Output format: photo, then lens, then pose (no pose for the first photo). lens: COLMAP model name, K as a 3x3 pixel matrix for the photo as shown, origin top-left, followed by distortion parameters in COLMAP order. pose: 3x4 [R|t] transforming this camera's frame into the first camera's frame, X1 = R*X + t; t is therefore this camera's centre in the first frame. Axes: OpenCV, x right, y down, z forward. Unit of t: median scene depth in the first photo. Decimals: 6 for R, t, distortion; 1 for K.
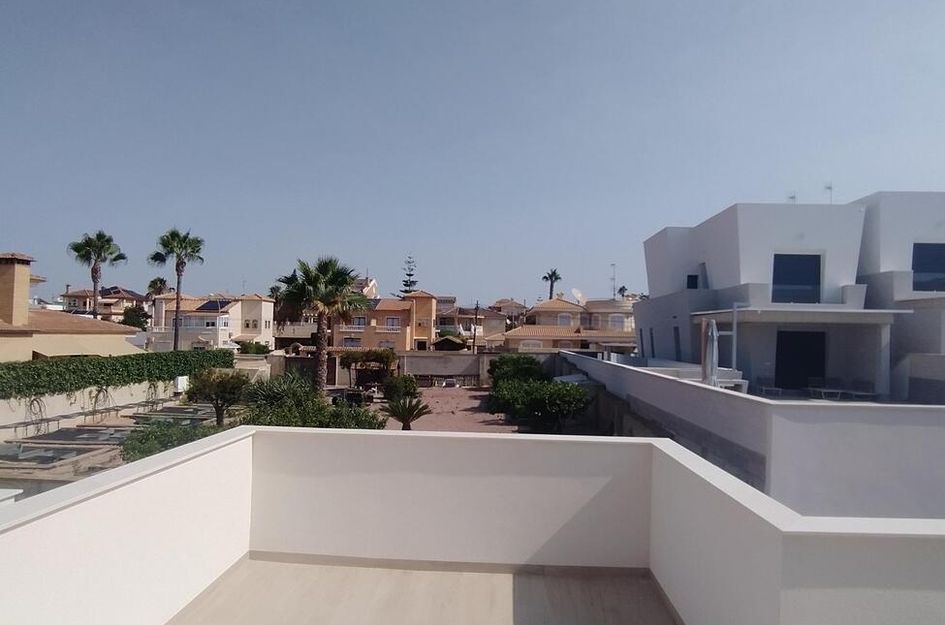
lens RADIAL K [[583.8, 0, 477.2], [0, 583.8, 317.8], [0, 0, 1]] dist [-0.042662, 0.026250]
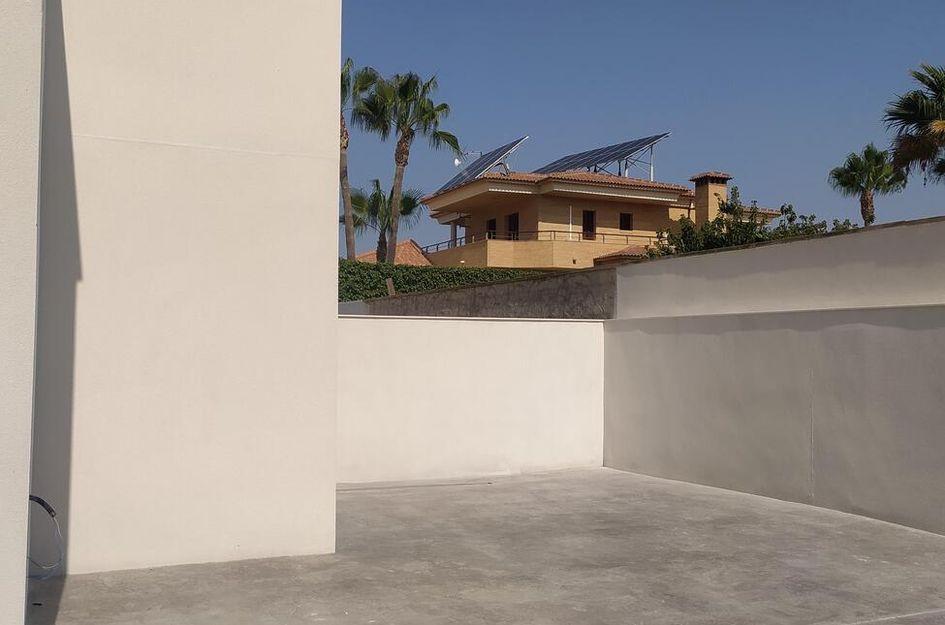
lens RADIAL K [[944.4, 0, 477.4], [0, 944.4, 308.6], [0, 0, 1]] dist [0.003766, 0.139219]
pose [[0.444056, -0.048415, -0.894690, 0.170356], [0.028452, 0.998797, -0.039927, 0.083191], [0.895547, -0.007726, 0.444899, 0.046712]]
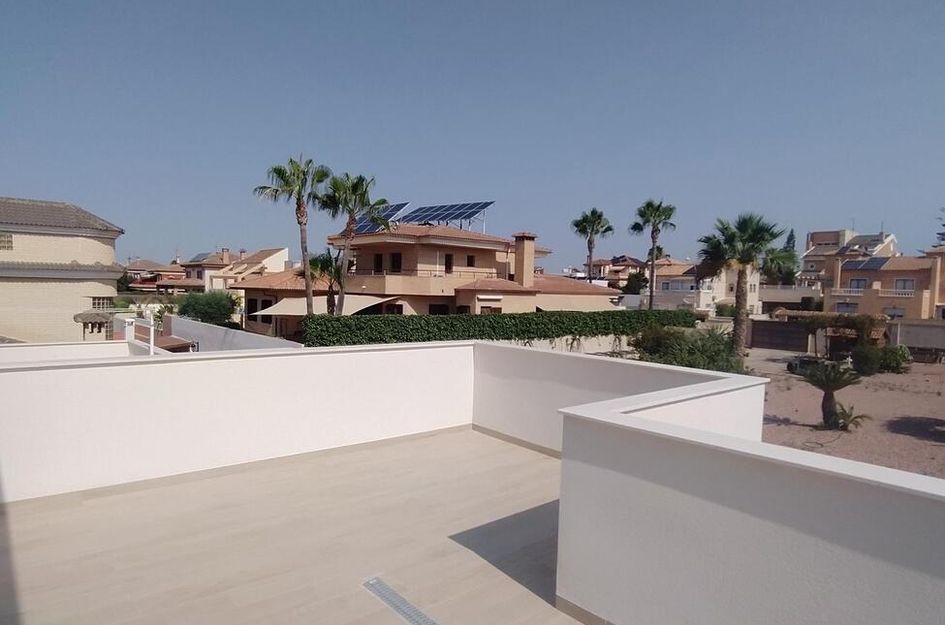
lens RADIAL K [[583.8, 0, 477.2], [0, 583.8, 317.8], [0, 0, 1]] dist [-0.042662, 0.026250]
pose [[0.680713, 0.034525, -0.731736, 0.066503], [0.009560, 0.998385, 0.055999, 0.004936], [0.732488, -0.045115, 0.679284, 0.001134]]
